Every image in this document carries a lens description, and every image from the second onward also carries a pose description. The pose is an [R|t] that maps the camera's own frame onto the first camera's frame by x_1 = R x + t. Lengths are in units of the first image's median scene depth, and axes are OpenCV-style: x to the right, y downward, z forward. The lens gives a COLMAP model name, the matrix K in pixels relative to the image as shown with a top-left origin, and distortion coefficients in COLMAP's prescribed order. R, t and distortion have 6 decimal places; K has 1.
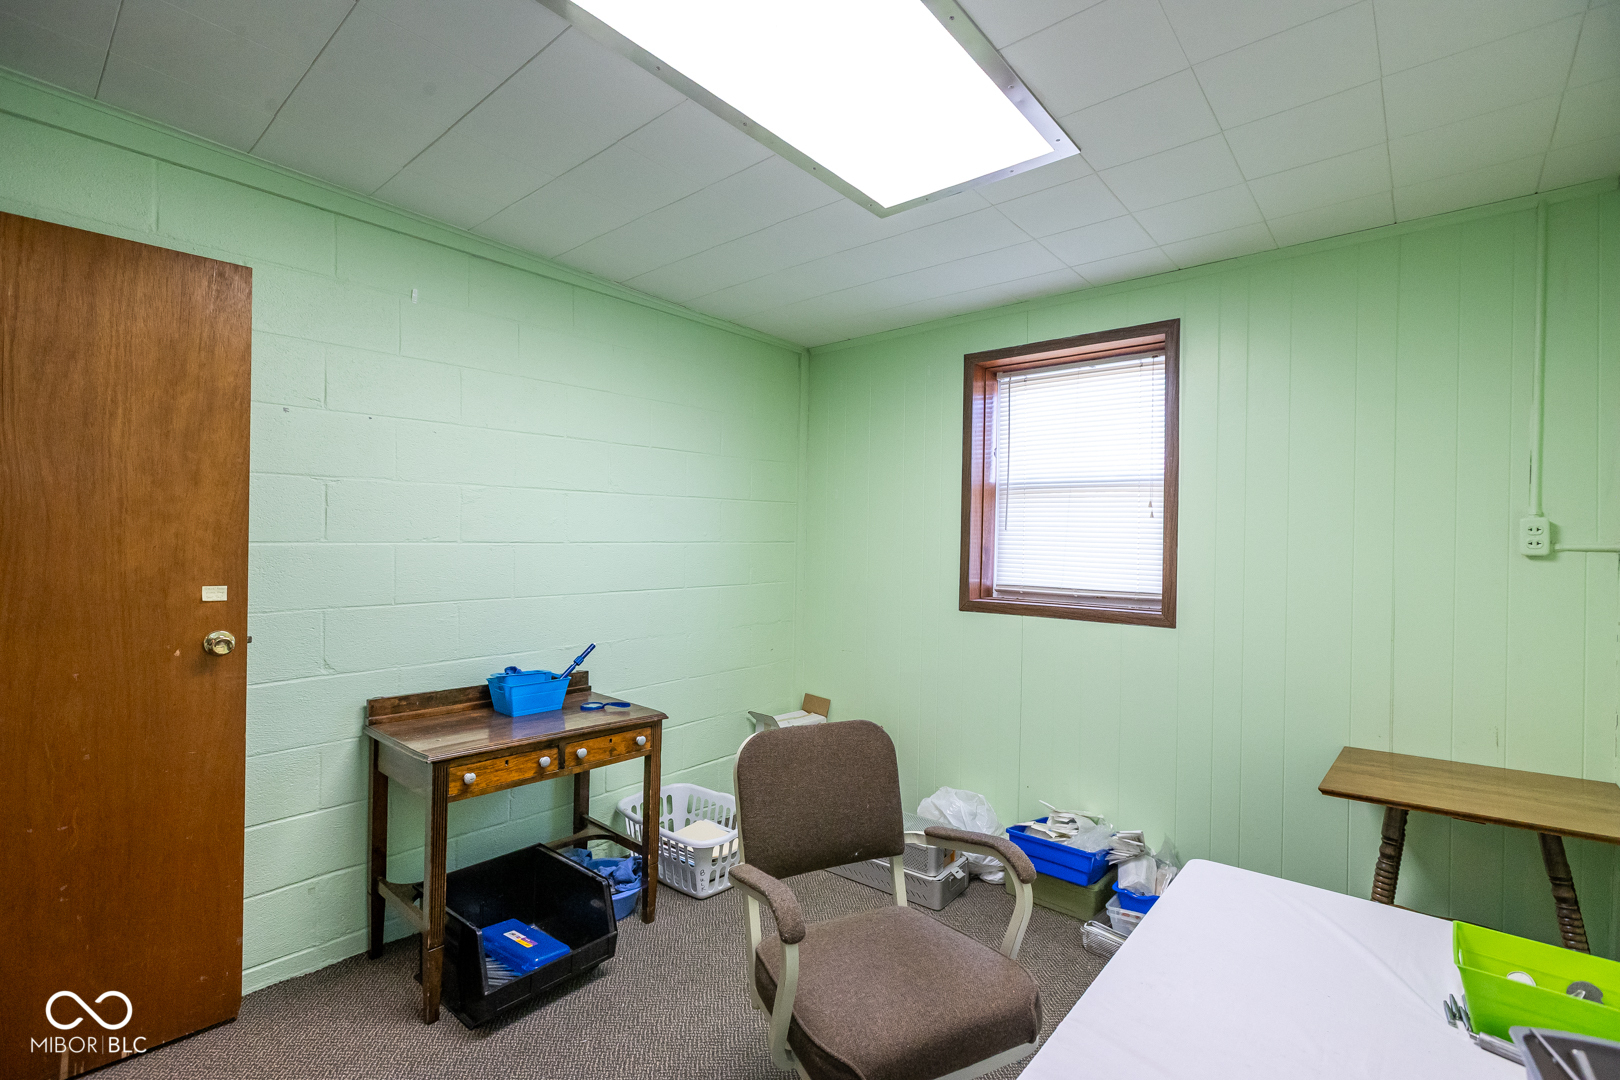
lens RADIAL K [[729.7, 0, 806.8], [0, 729.7, 541.0], [0, 0, 1]] dist [0.000391, 0.001509]
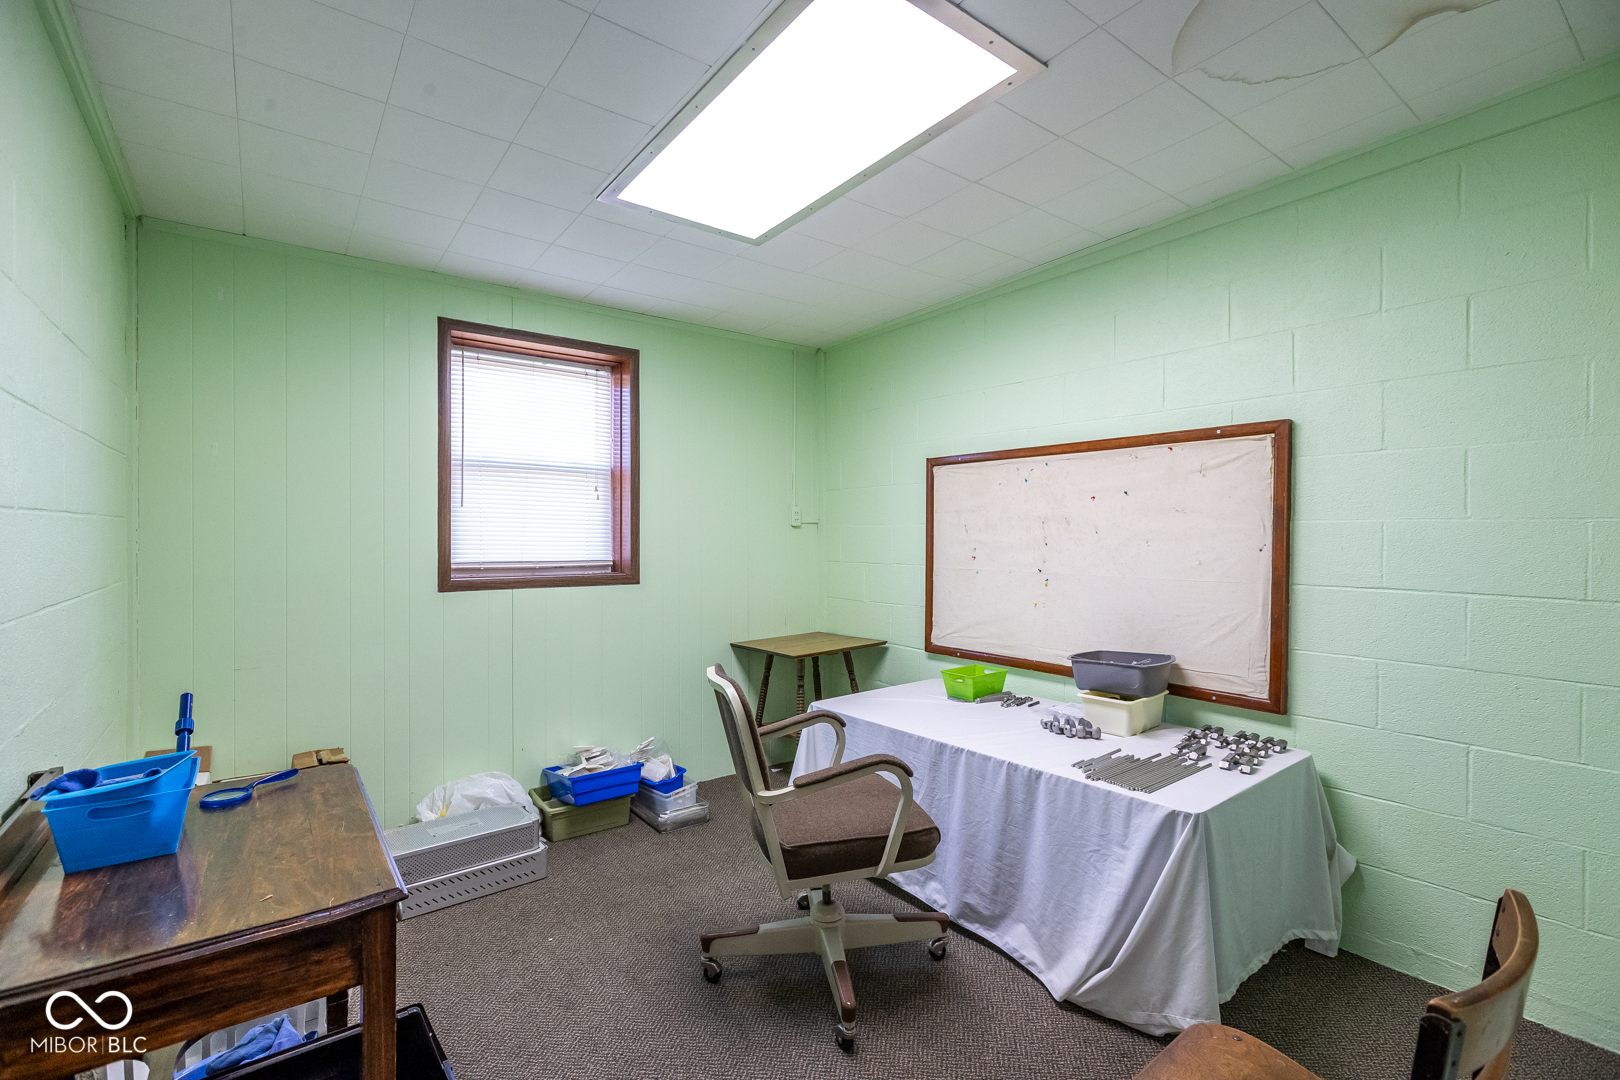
lens RADIAL K [[729.7, 0, 808.8], [0, 729.7, 538.8], [0, 0, 1]] dist [0.000391, 0.001509]
pose [[0.204619, -0.017339, 0.978688, -0.655229], [0.003348, 0.999850, 0.017014, 0.014166], [-0.978836, -0.000205, 0.204647, 0.381259]]
